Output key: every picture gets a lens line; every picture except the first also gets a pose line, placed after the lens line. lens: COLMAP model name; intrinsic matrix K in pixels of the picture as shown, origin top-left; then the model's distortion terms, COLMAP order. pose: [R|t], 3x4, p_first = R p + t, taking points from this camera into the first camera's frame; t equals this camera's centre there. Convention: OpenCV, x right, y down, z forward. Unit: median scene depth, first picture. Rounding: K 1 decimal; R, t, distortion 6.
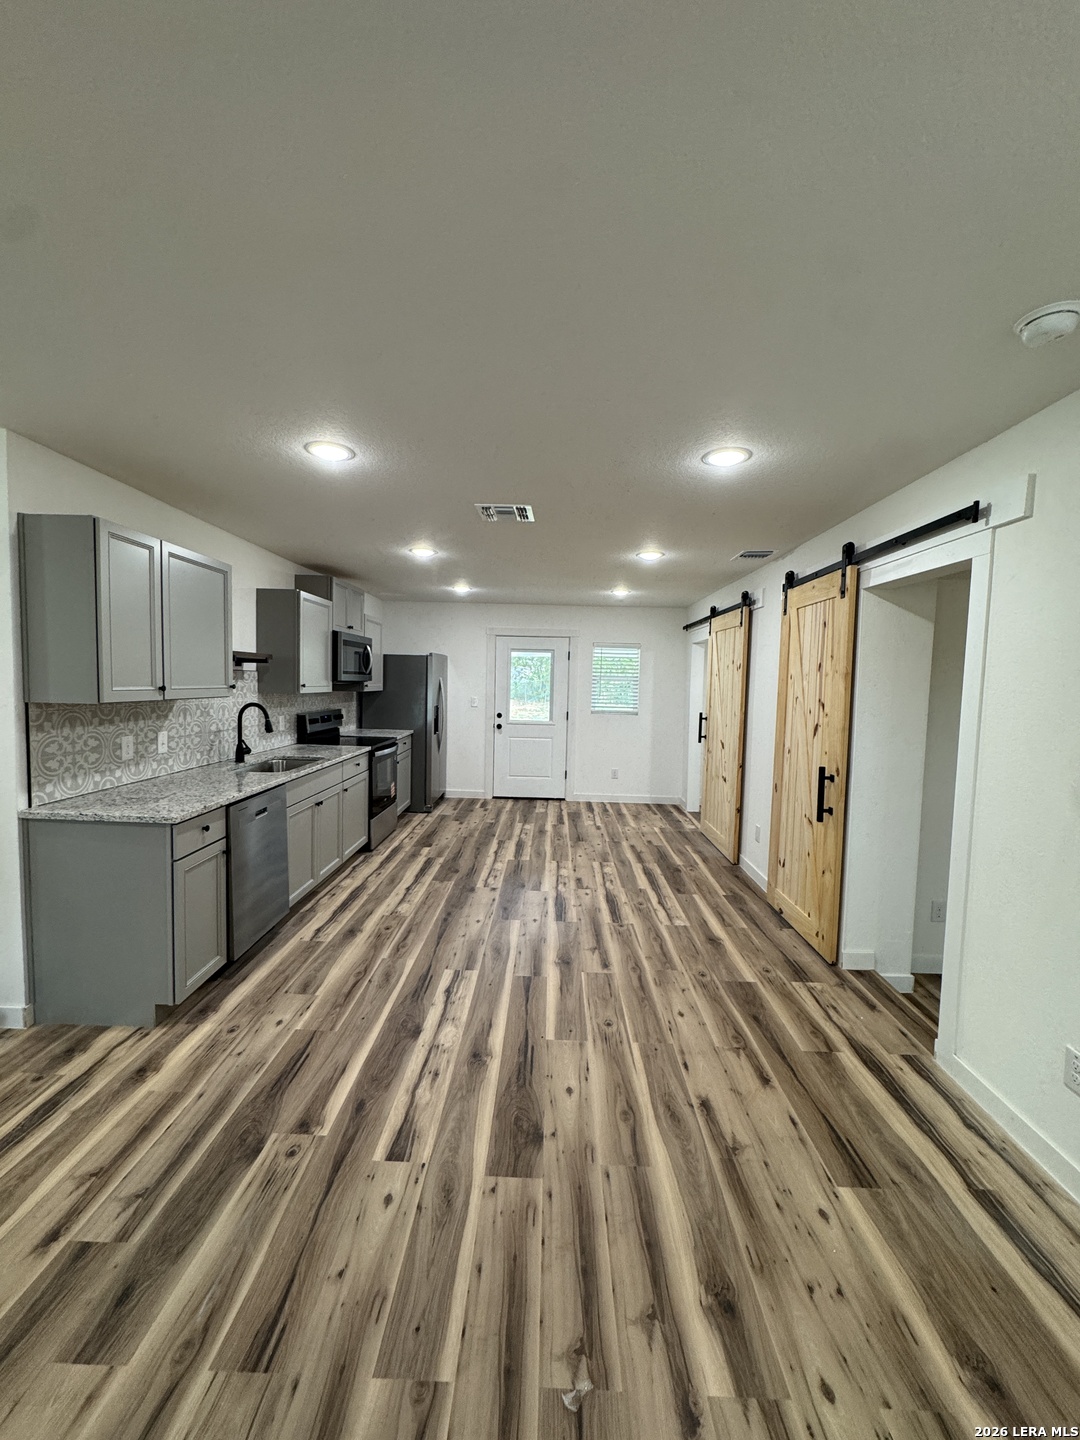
lens RADIAL K [[577.2, 0, 541.9], [0, 577.2, 723.4], [0, 0, 1]] dist [-0.006007, 0.000992]
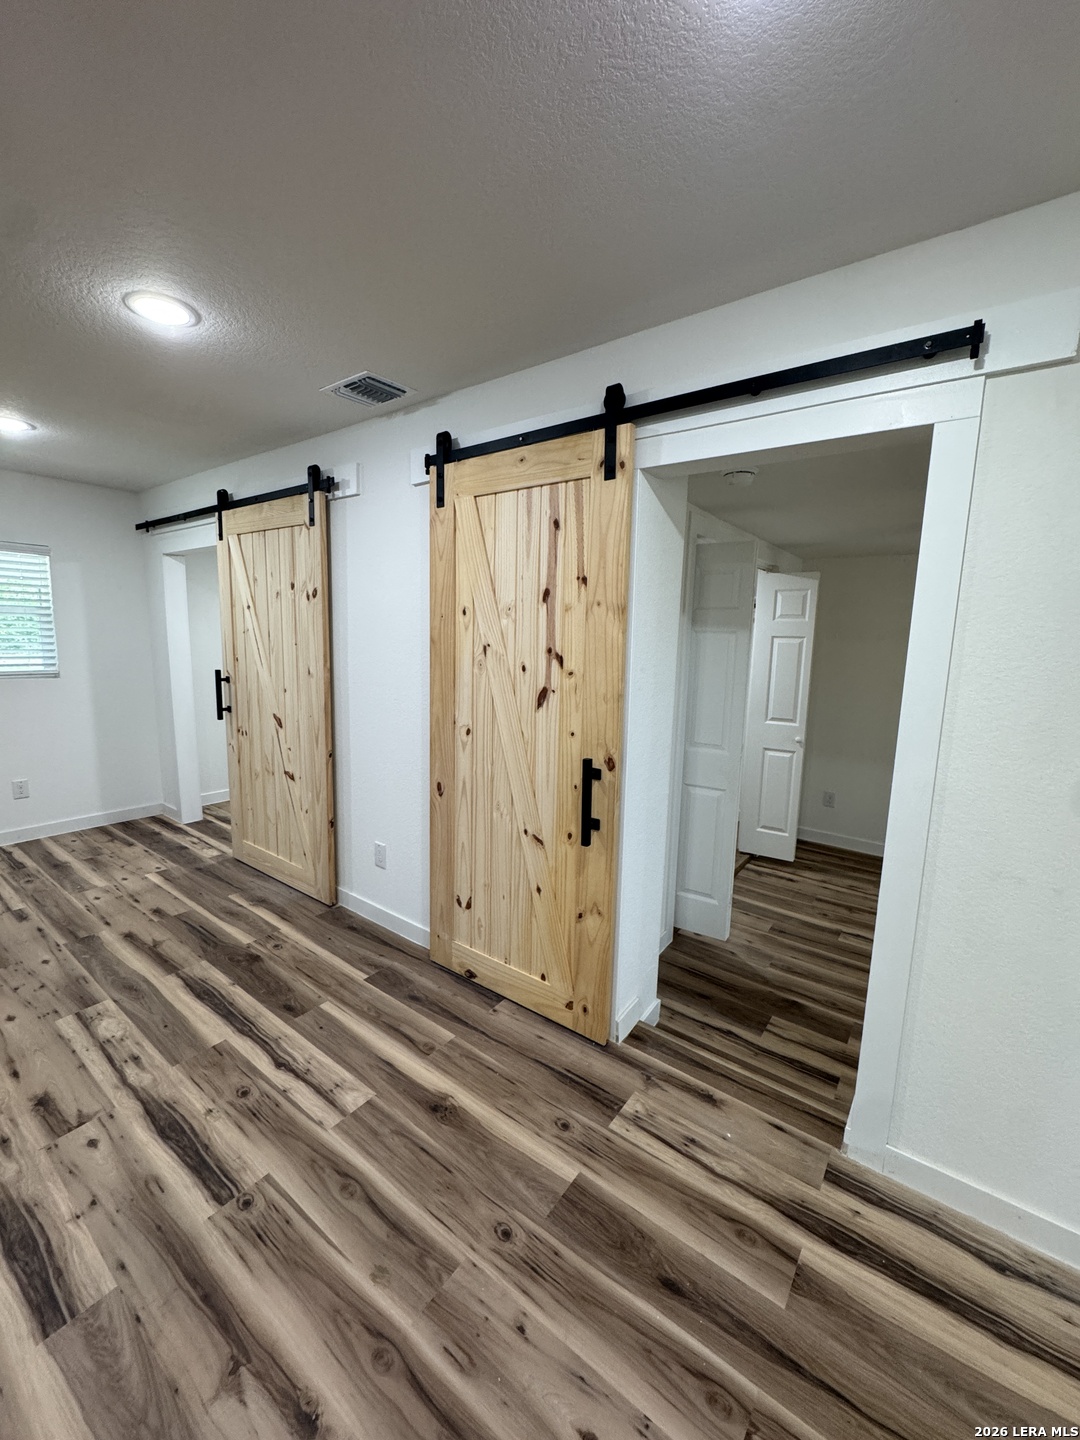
lens RADIAL K [[577.2, 0, 540.3], [0, 577.2, 716.9], [0, 0, 1]] dist [-0.006007, 0.000992]
pose [[0.580496, -0.124516, 0.804687, -0.033452], [0.048705, 0.991779, 0.118331, -0.042849], [-0.812805, -0.029499, 0.581788, 0.649121]]
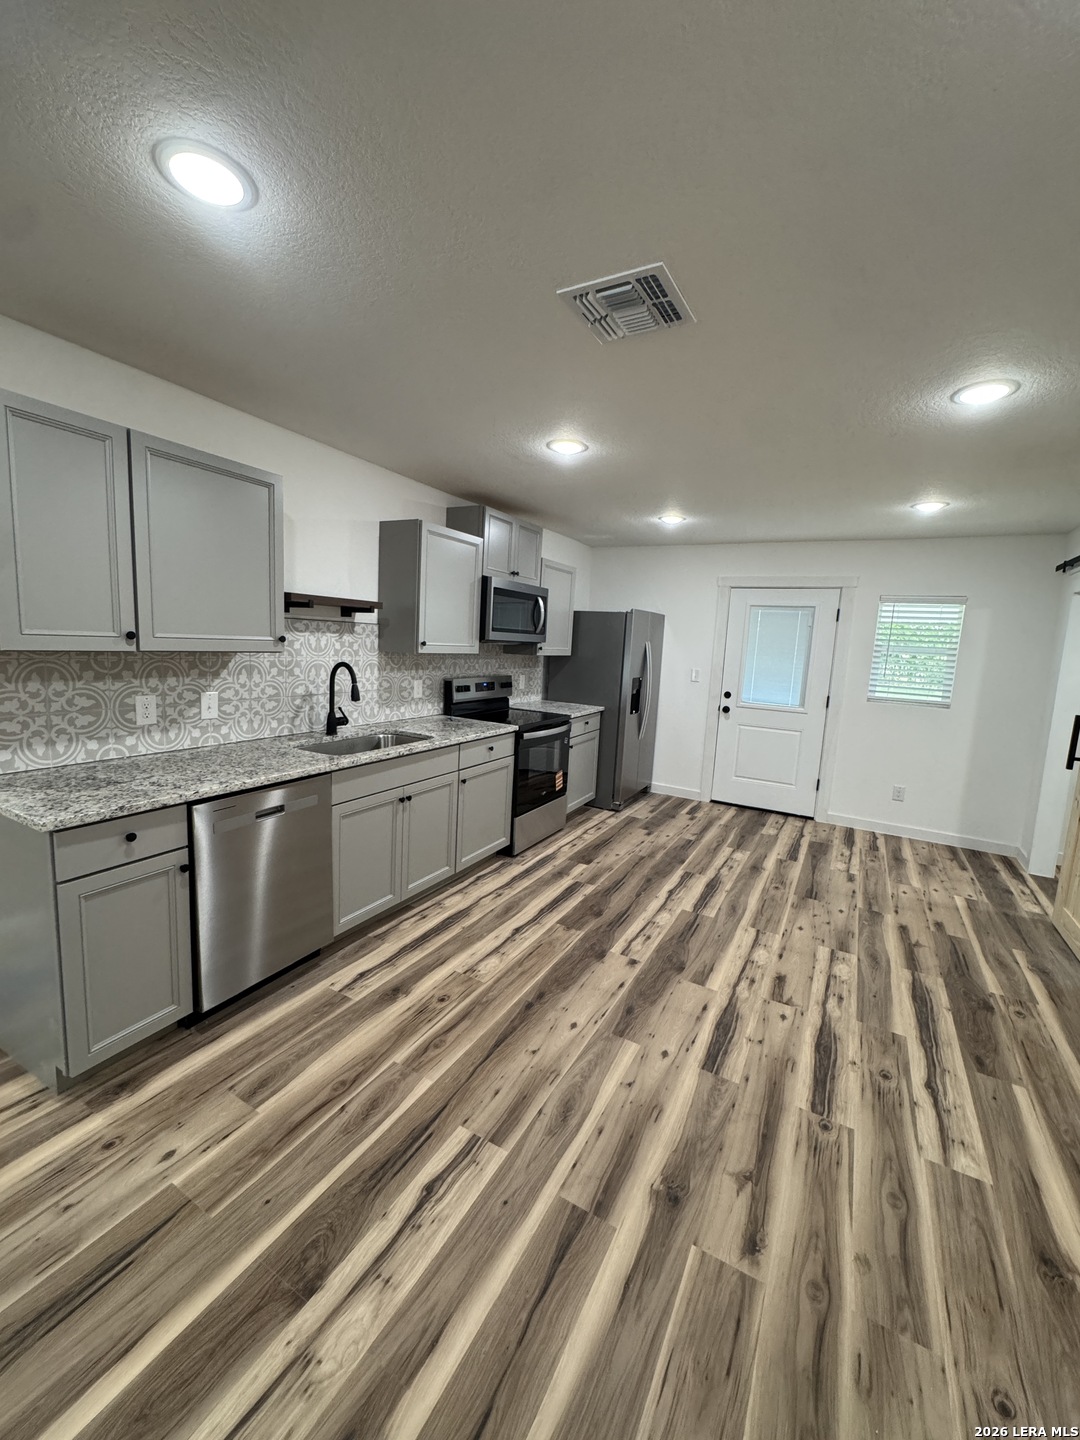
lens RADIAL K [[577.2, 0, 541.6], [0, 577.2, 717.1], [0, 0, 1]] dist [-0.006007, 0.000992]
pose [[0.884464, 0.083992, -0.458987, 0.129202], [-0.064638, 0.996236, 0.057749, -0.027356], [0.462110, -0.021409, 0.886564, 0.479123]]
